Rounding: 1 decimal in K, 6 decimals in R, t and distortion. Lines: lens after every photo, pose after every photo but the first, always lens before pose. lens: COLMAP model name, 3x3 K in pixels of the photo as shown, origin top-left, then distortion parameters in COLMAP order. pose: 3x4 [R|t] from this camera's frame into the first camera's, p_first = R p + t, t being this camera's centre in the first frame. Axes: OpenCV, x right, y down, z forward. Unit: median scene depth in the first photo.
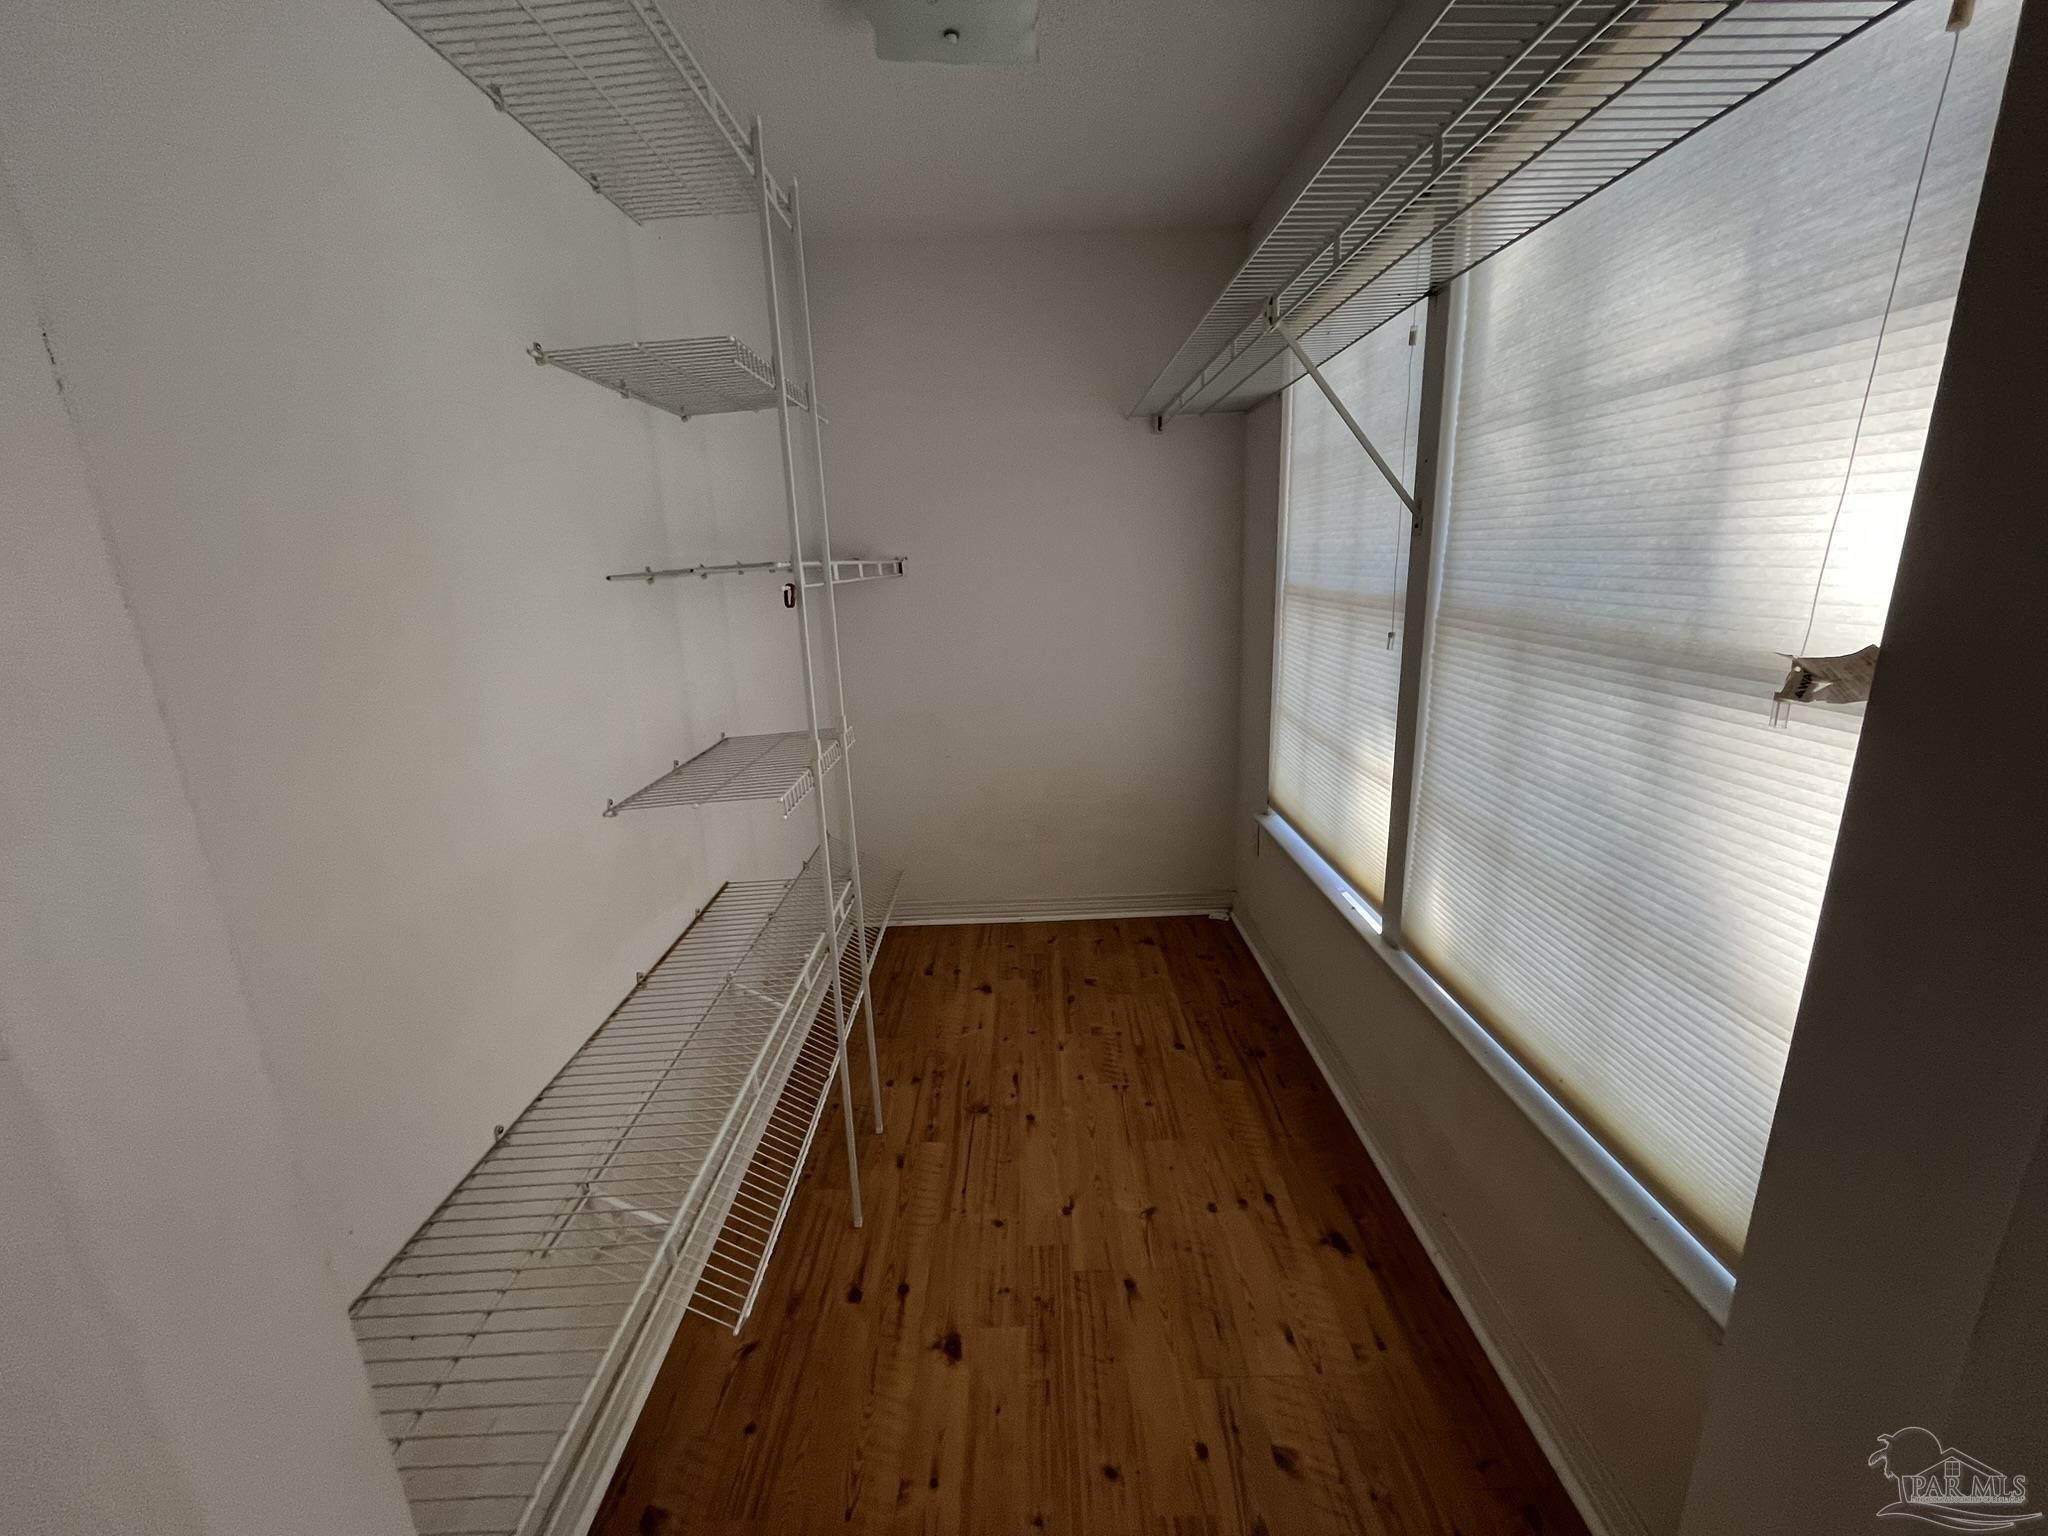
lens RADIAL K [[830.0, 0, 1024.5], [0, 830.0, 770.3], [0, 0, 1]] dist [-0.005857, 0.000357]
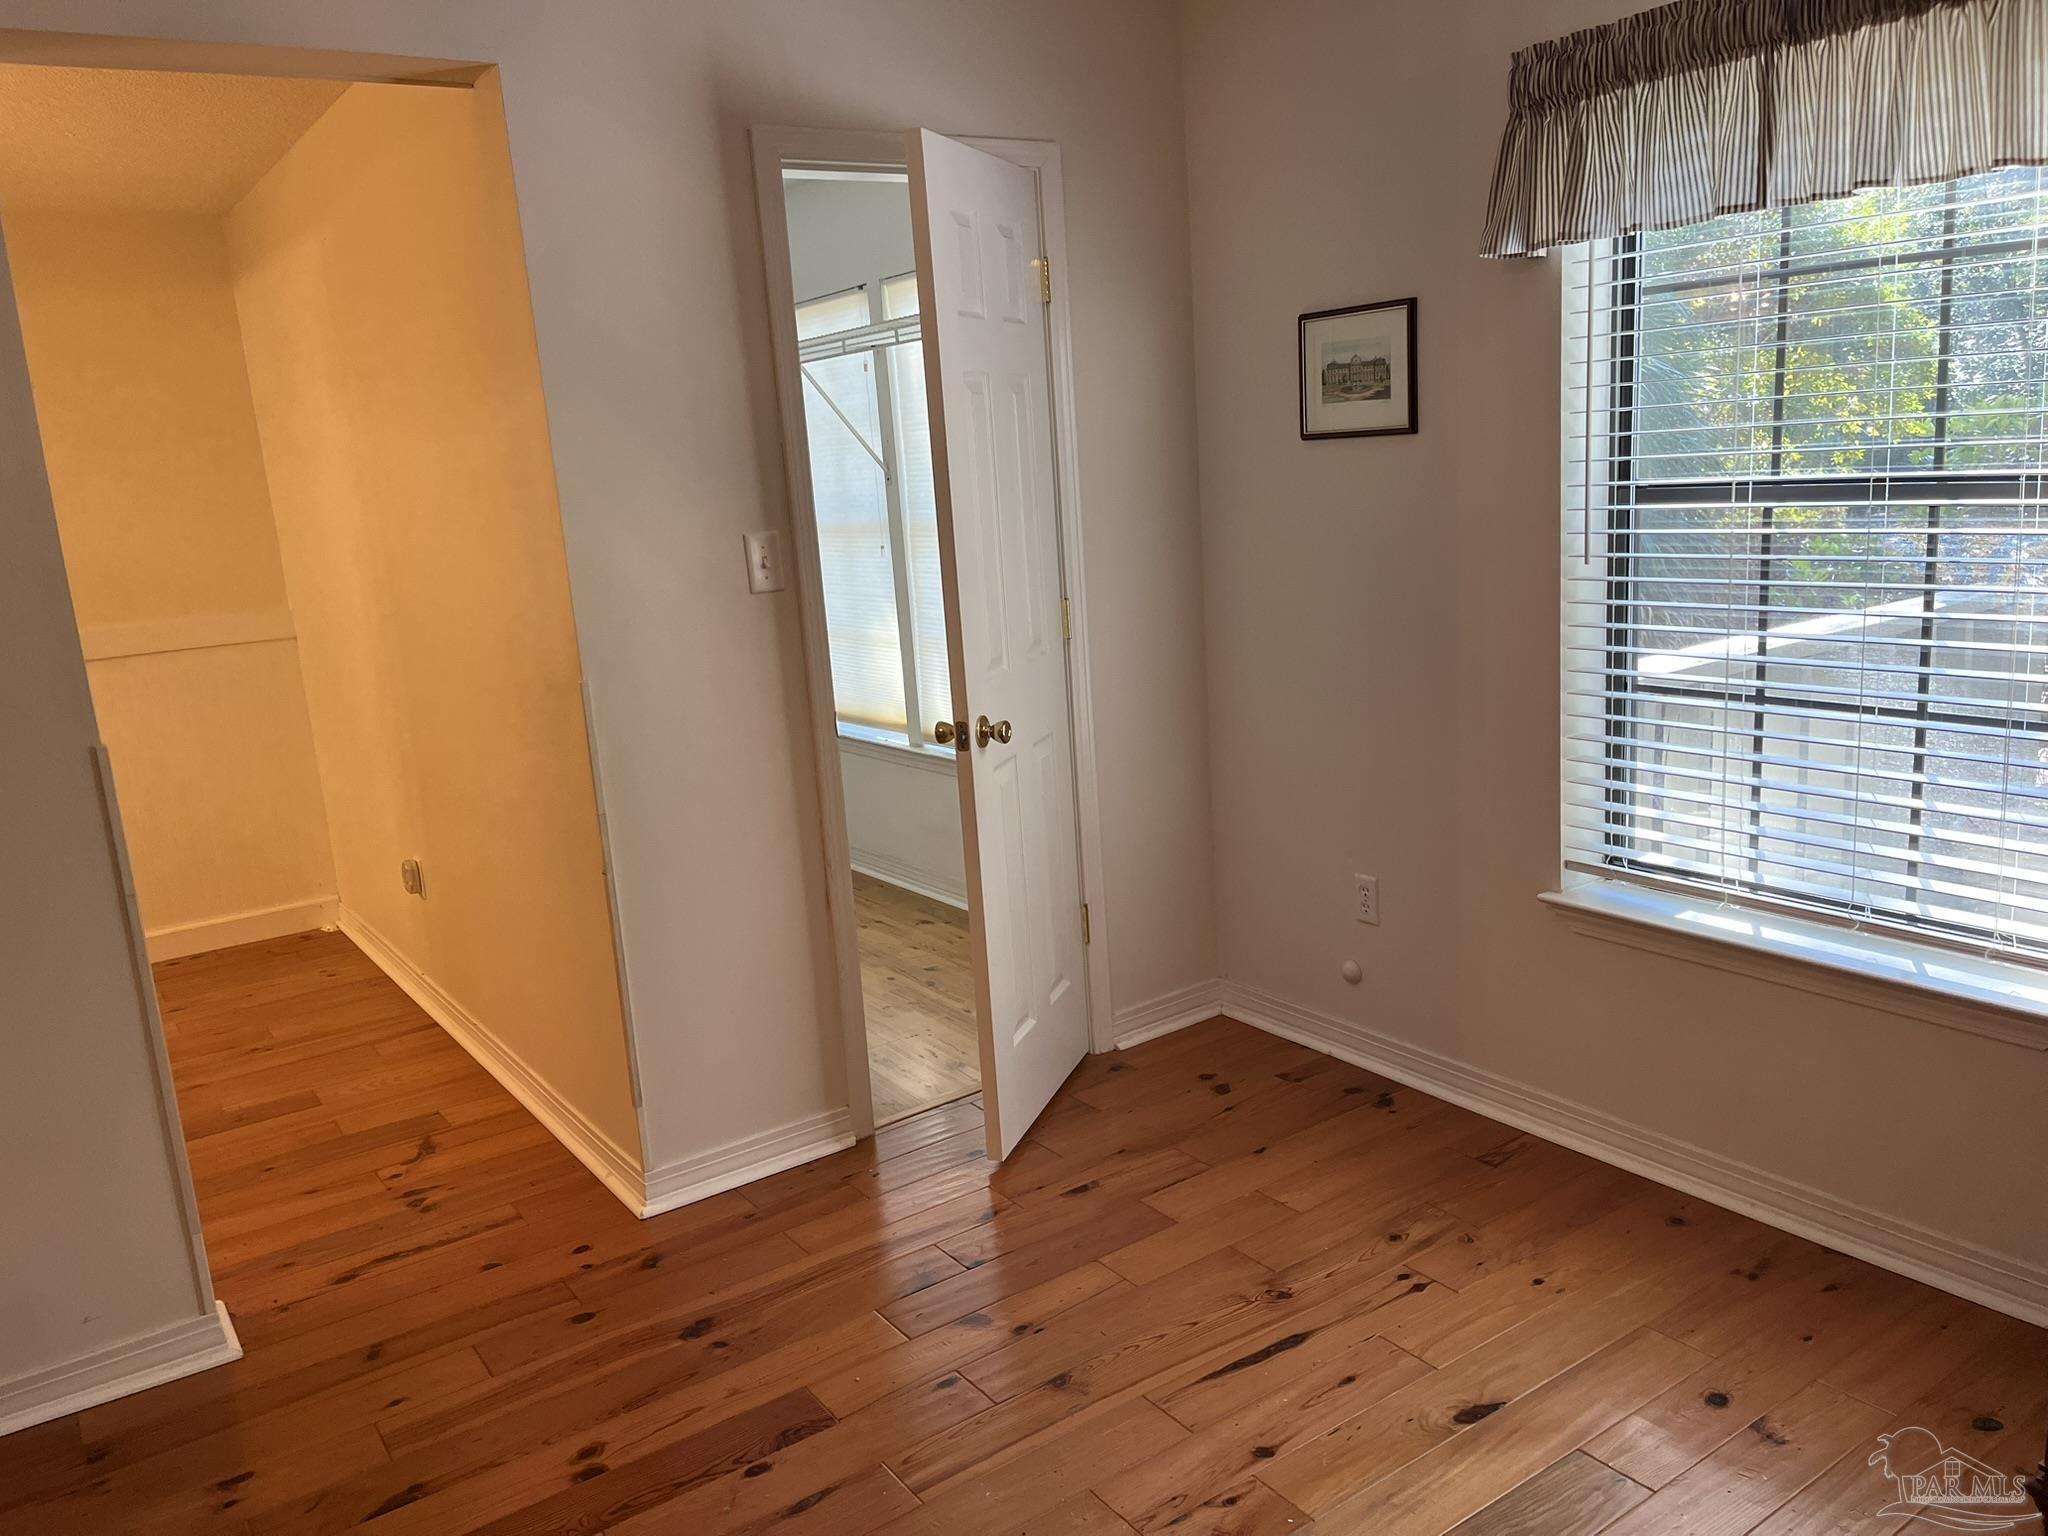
lens RADIAL K [[1546.5, 0, 1020.1], [0, 1546.5, 779.2], [0, 0, 1]] dist [0.034737, -0.015846]
pose [[0.827890, -0.136280, 0.544082, -1.362745], [0.185089, 0.982075, -0.035650, 0.573657], [-0.529471, 0.130218, 0.838274, -2.093839]]
